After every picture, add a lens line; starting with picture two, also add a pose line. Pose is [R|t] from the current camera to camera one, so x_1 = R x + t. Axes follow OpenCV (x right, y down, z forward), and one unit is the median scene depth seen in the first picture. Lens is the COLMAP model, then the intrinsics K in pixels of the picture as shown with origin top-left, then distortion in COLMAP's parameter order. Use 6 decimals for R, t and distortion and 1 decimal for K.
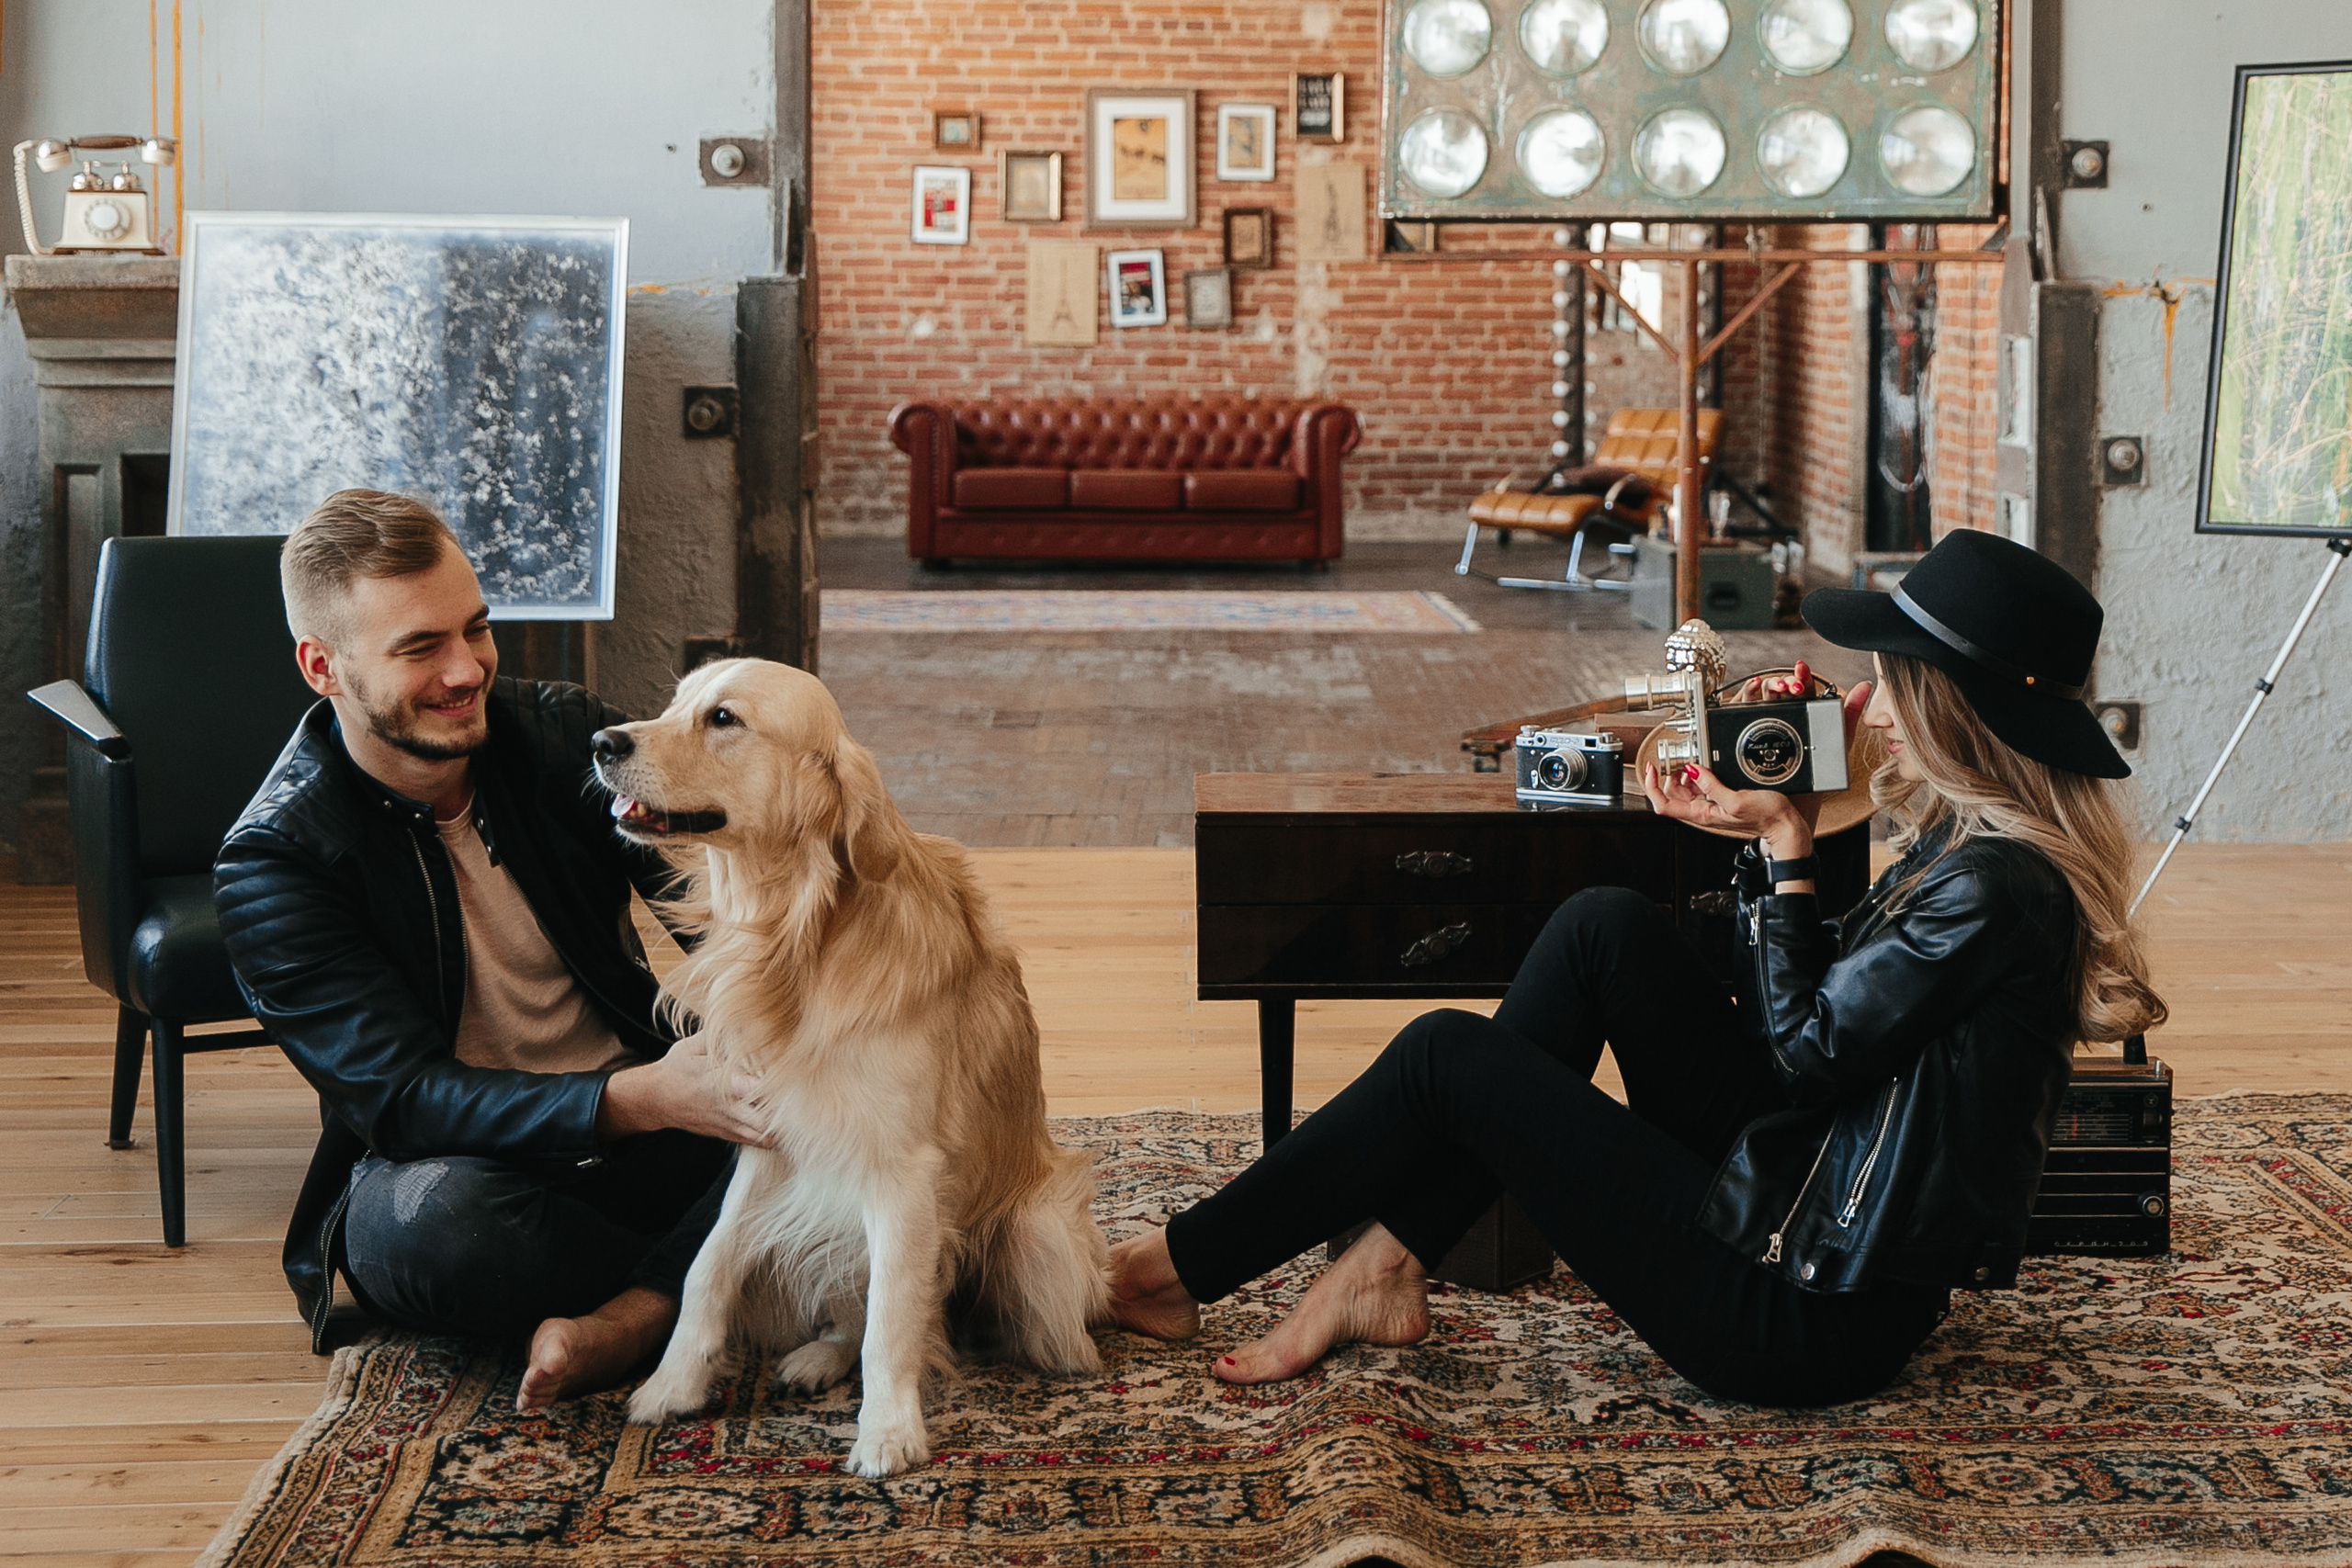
lens RADIAL K [[3709.2, 0, 1438.6], [0, 3709.2, 463.3], [0, 0, 1]] dist [0.001717, 0.184148]
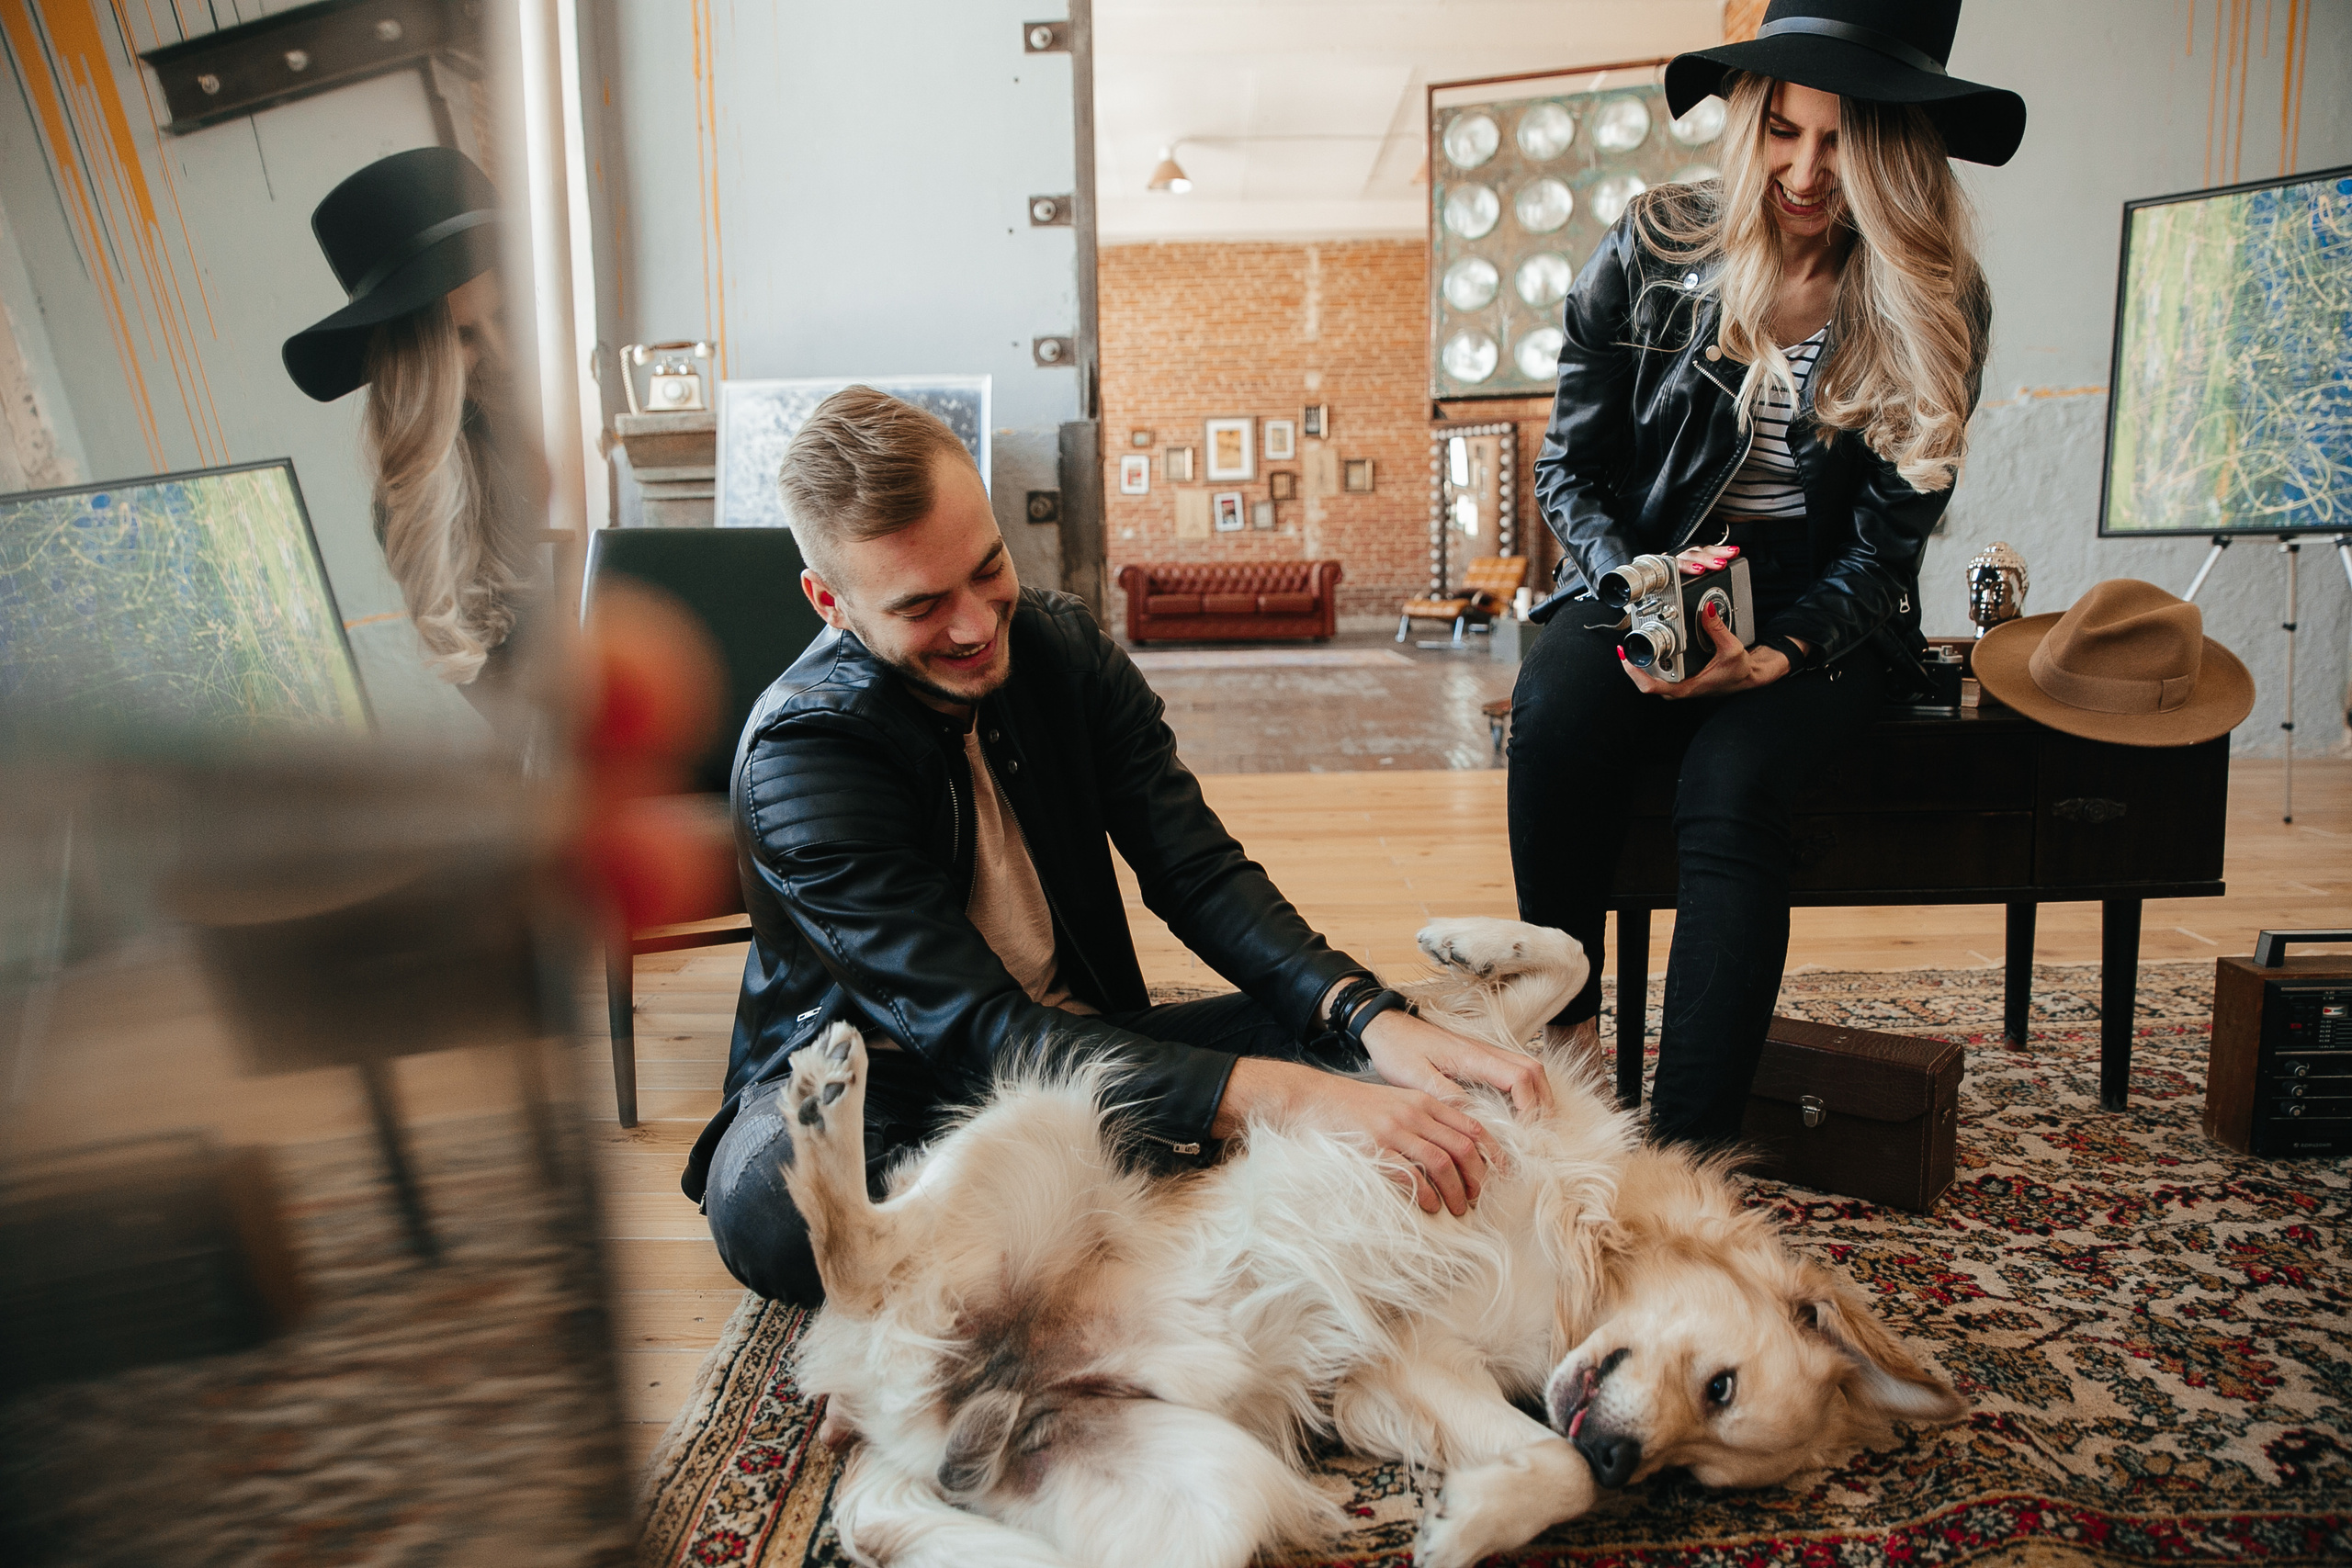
lens RADIAL K [[1568.6, 0, 1176.8], [0, 1568.6, 761.5], [0, 0, 1]] dist [-0.113663, 0.079811]
pose [[0.994969, -0.014139, -0.099180, -0.077537], [0.023191, 0.995607, 0.090715, 0.038179], [0.097462, -0.092559, 0.990926, 0.343184]]
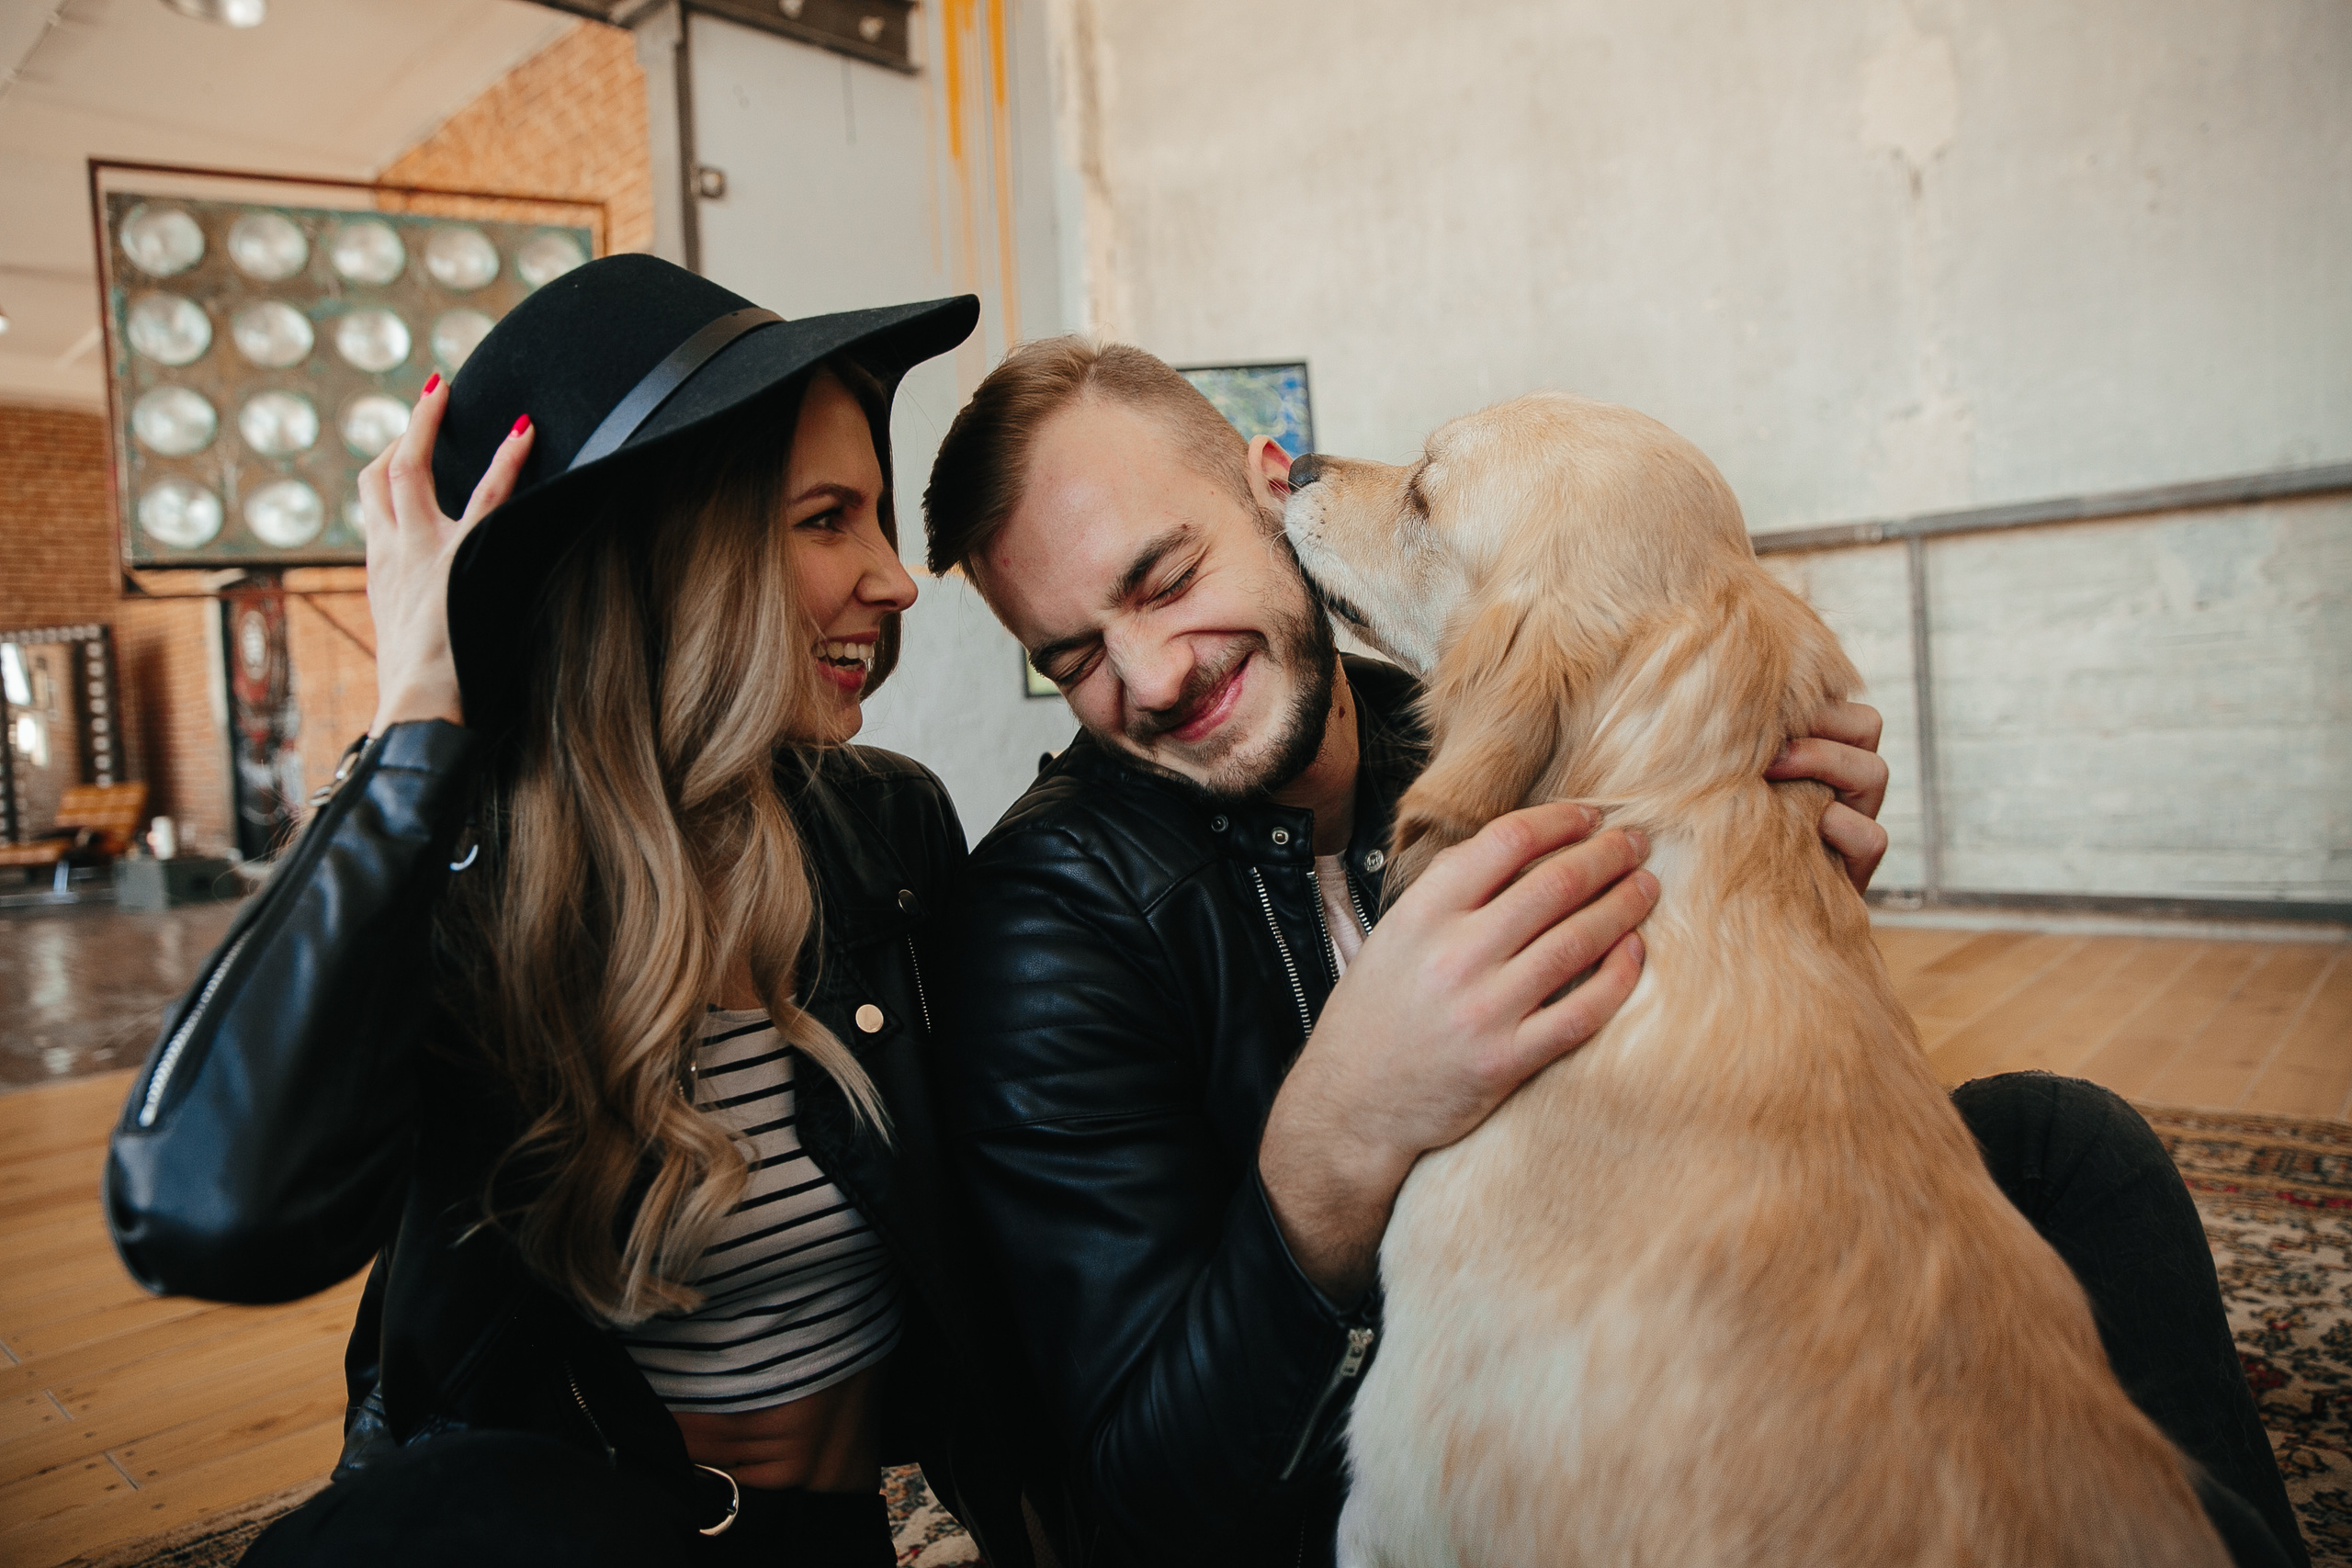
lens RADIAL K [[1568.6, 0, 1176.8], [0, 1568.6, 761.5], [0, 0, 1]] dist [-0.113663, 0.079811]
pose [[0.723009, -0.073423, 0.686926, -0.142135], [0.094391, 0.995510, 0.007057, 0.038253], [-0.684360, 0.059738, 0.726693, 0.473182]]
